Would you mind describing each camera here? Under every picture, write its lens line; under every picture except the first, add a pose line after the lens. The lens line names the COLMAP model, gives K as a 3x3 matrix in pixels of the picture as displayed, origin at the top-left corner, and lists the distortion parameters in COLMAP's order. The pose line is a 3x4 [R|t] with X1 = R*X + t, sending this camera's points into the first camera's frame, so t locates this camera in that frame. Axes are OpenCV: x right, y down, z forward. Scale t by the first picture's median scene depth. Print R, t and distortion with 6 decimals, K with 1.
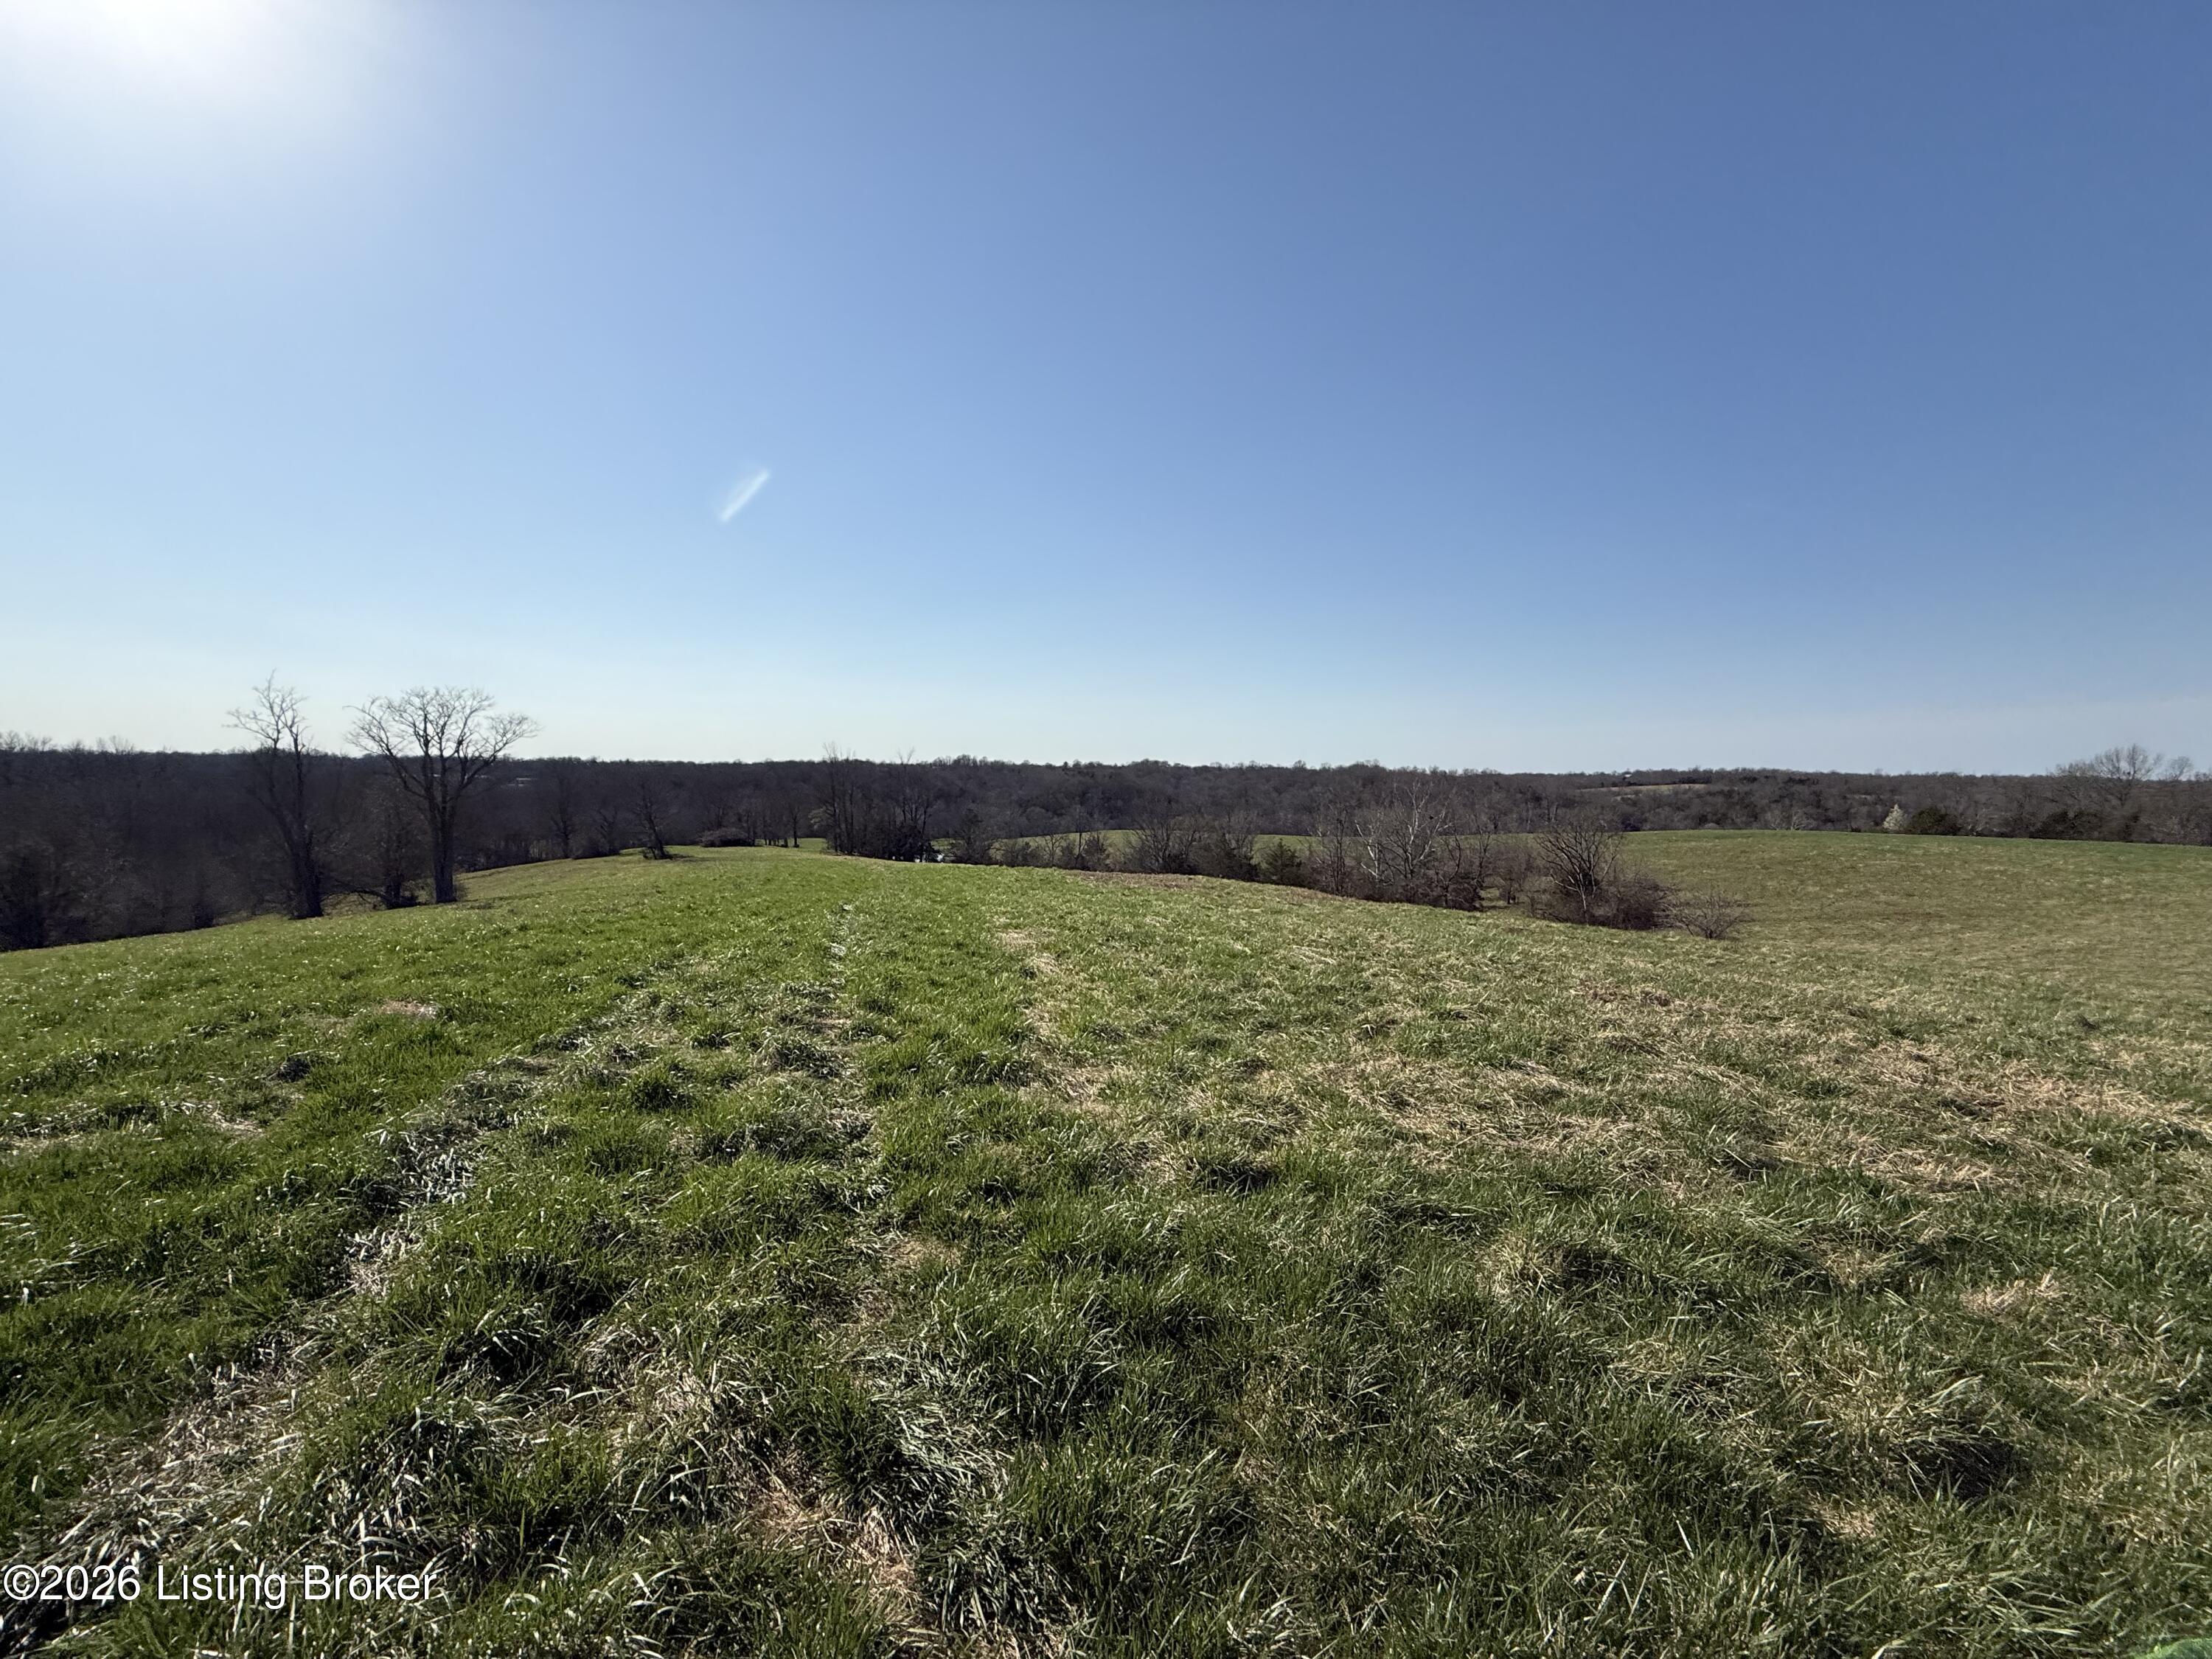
lens RADIAL K [[870.9, 0, 1098.9], [0, 870.9, 825.7], [0, 0, 1]] dist [-0.003210, 0.000583]
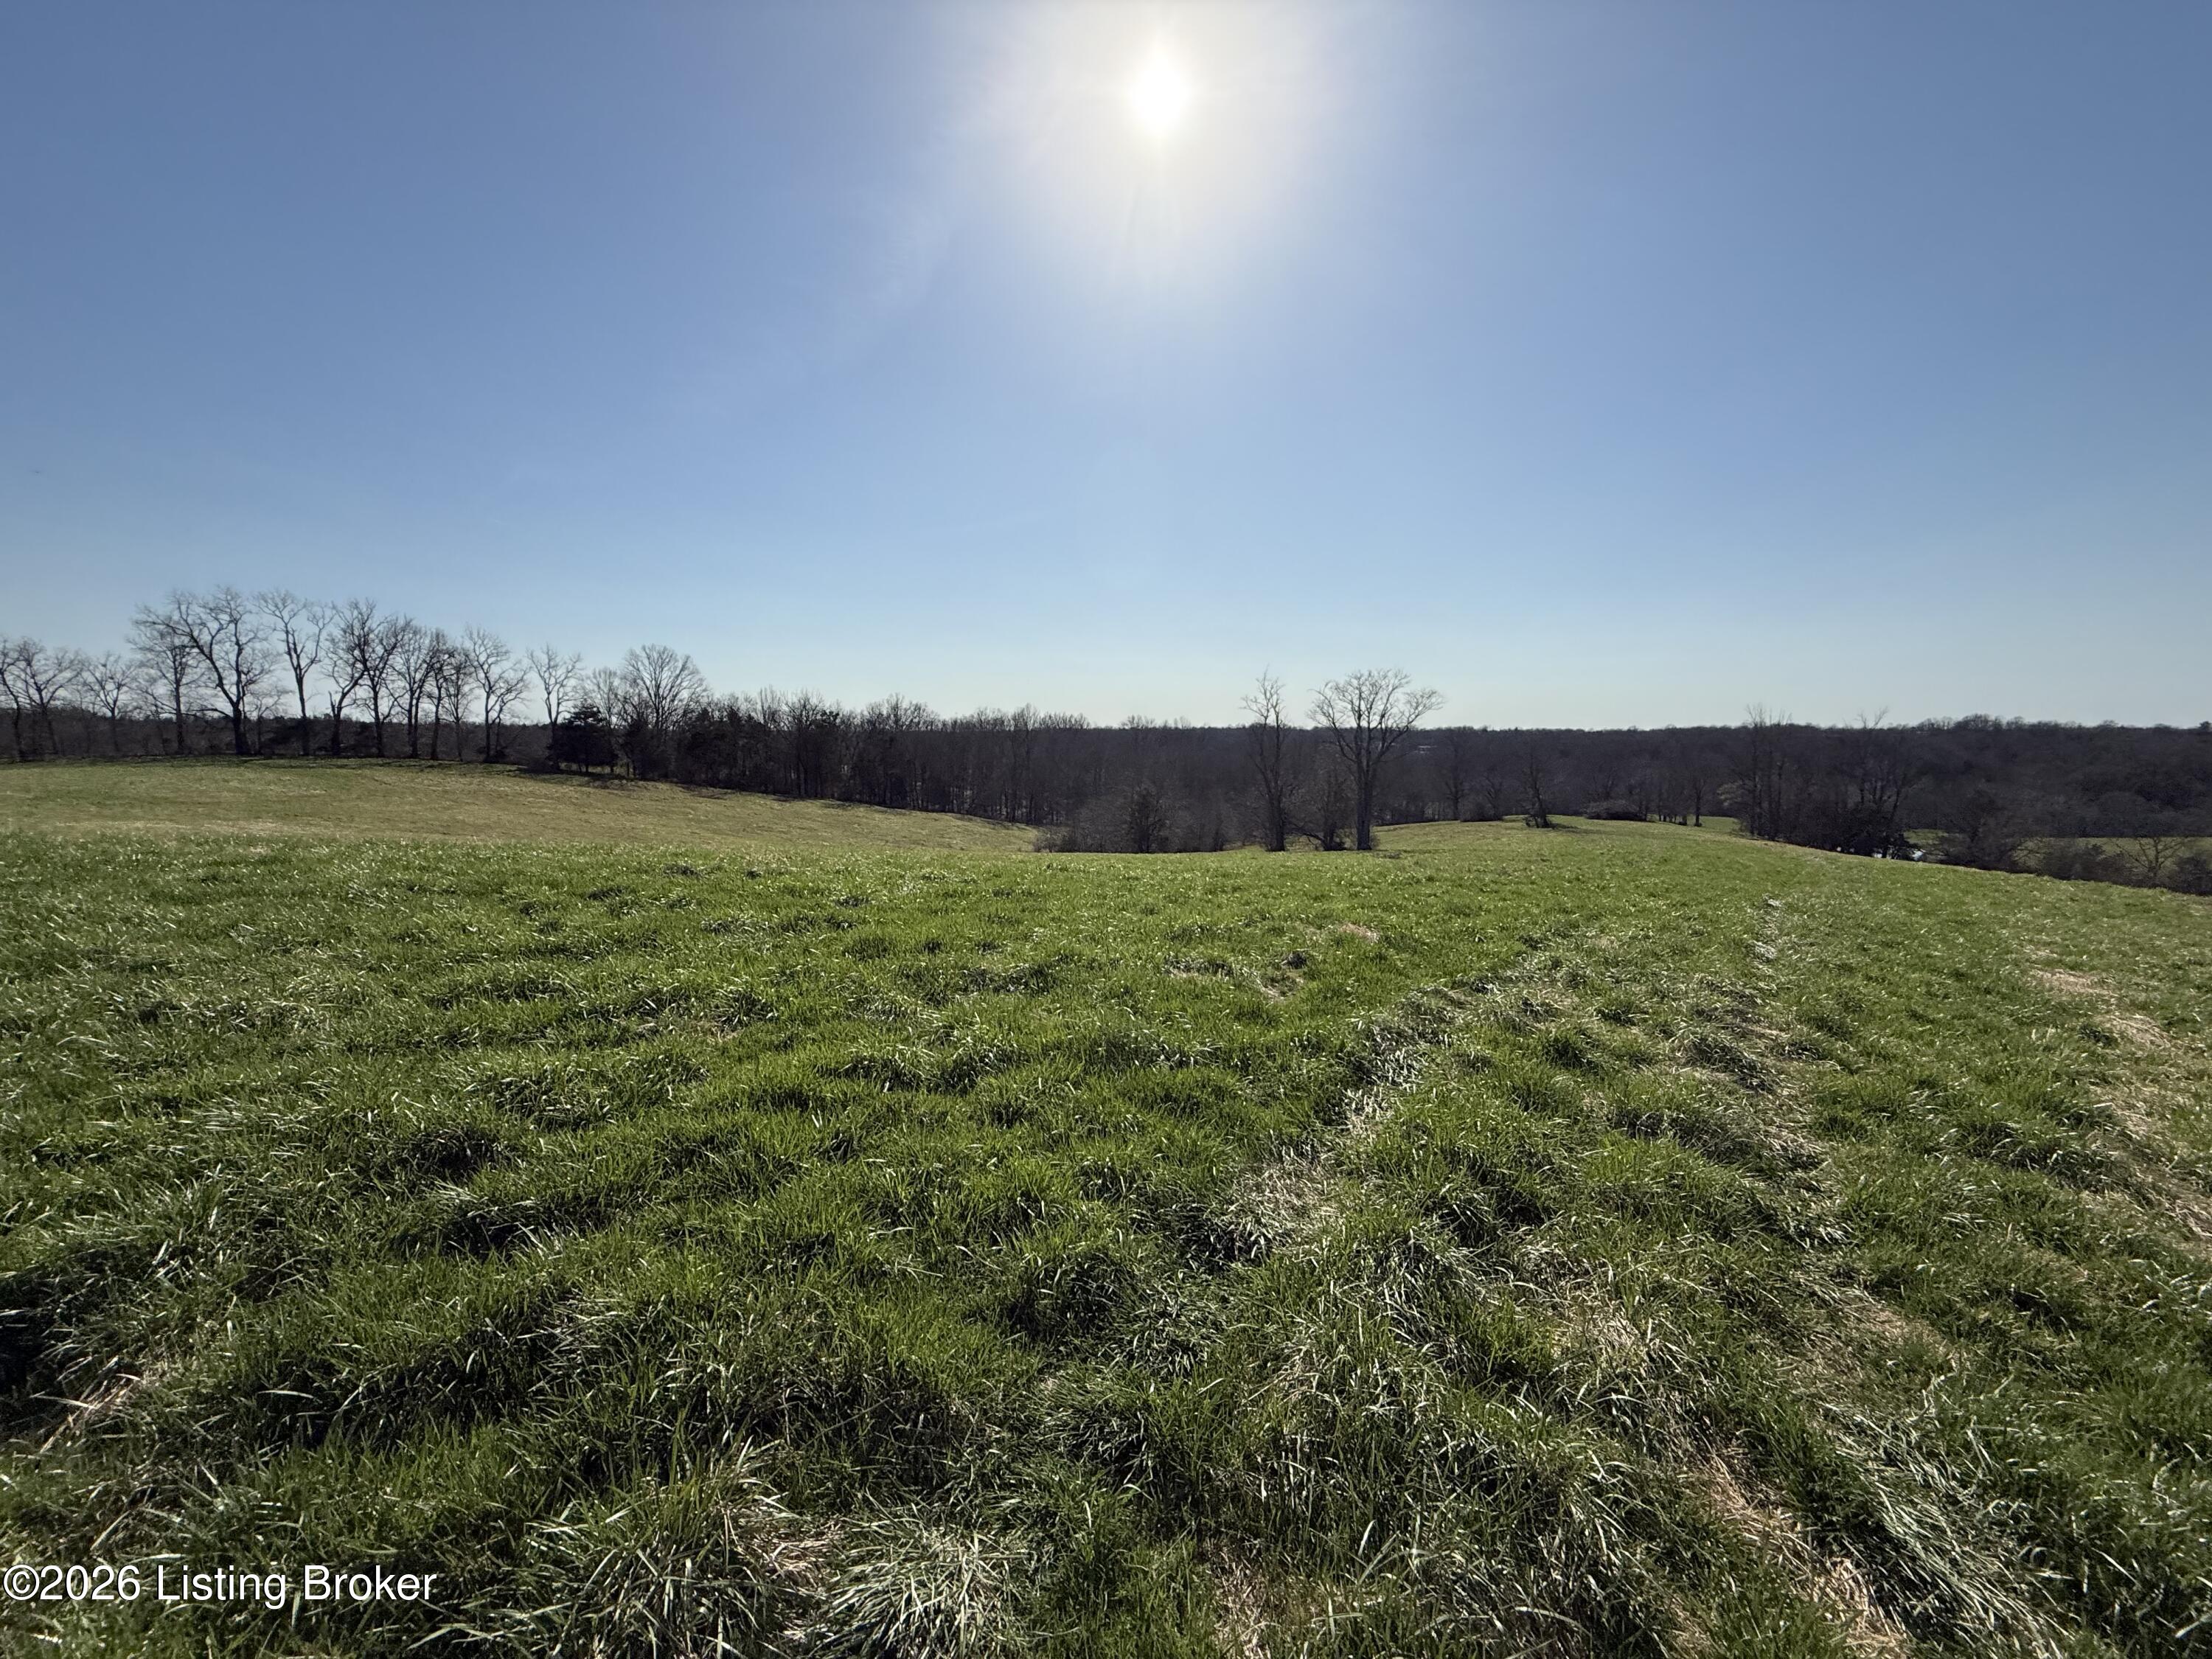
lens RADIAL K [[870.9, 0, 1099.0], [0, 870.9, 834.7], [0, 0, 1]] dist [-0.003210, 0.000583]
pose [[0.590009, 0.083698, -0.803046, -0.002310], [-0.046093, 0.996482, 0.069994, 0.000012], [0.806080, -0.004282, 0.591792, -0.007159]]
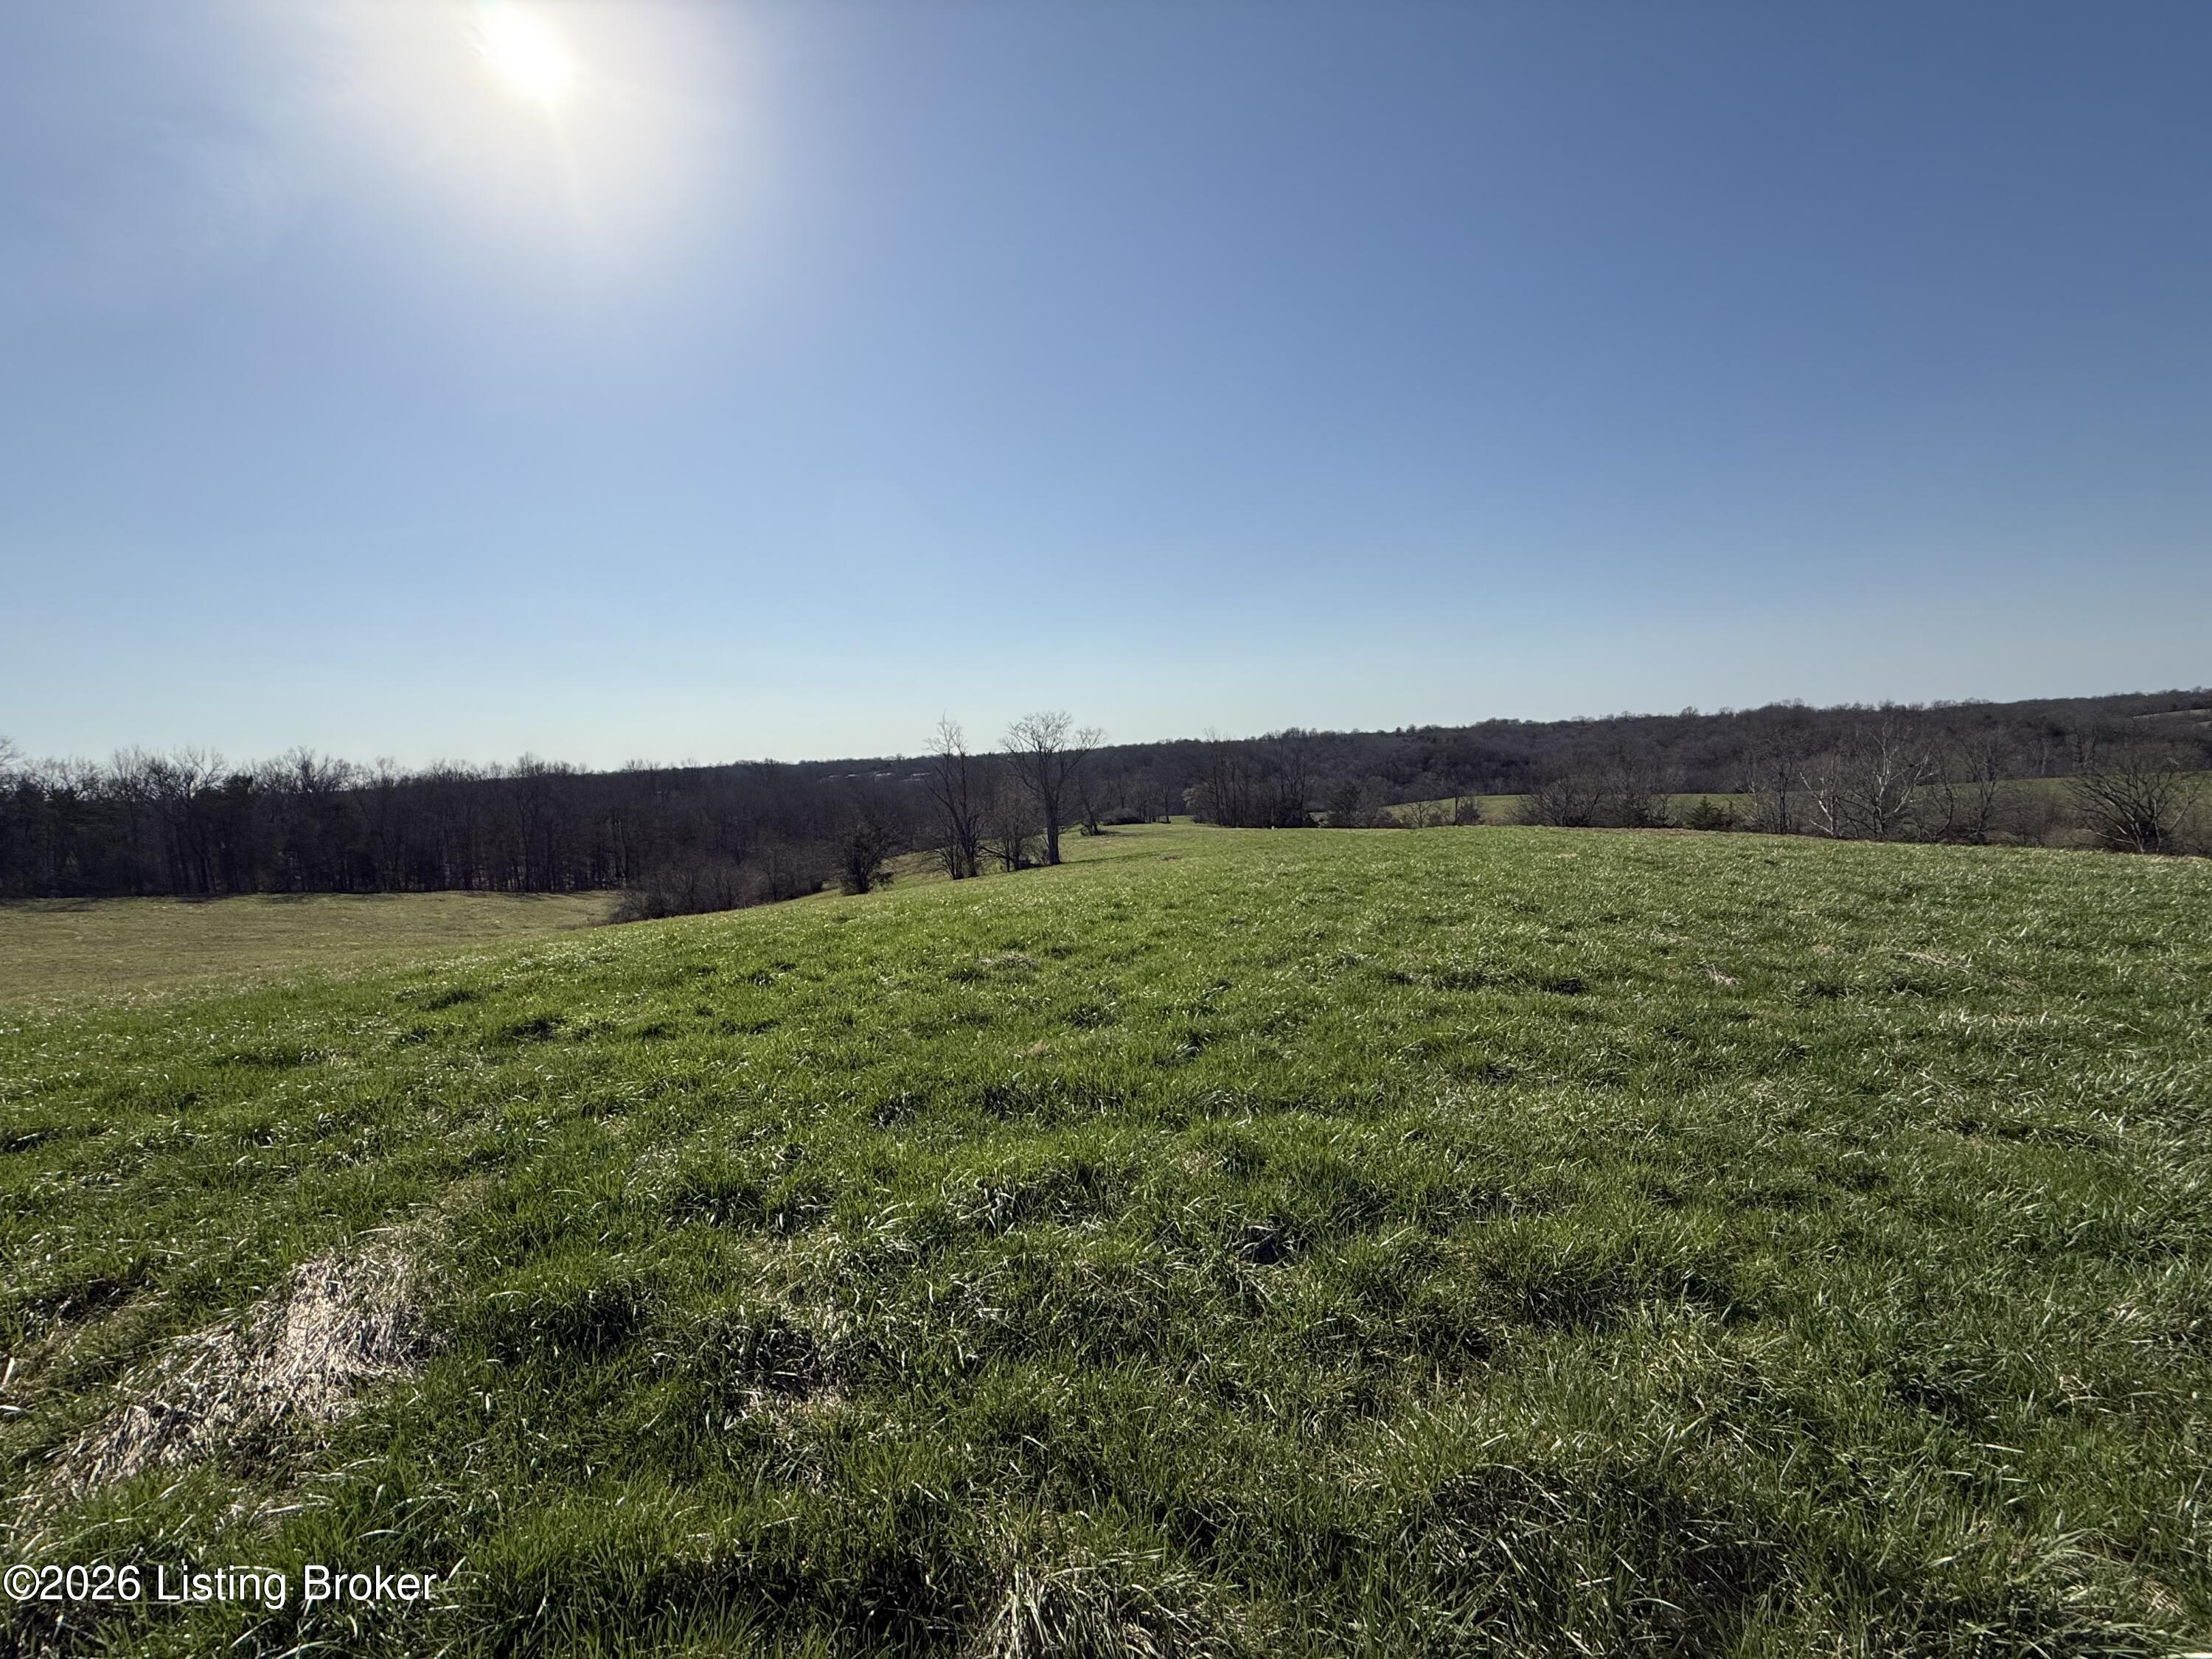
lens RADIAL K [[870.9, 0, 1098.9], [0, 870.9, 833.3], [0, 0, 1]] dist [-0.003210, 0.000583]
pose [[0.932686, -0.026705, -0.359700, -0.187266], [0.040416, 0.998713, 0.030650, -0.002989], [0.358418, -0.043124, 0.932565, -0.331031]]
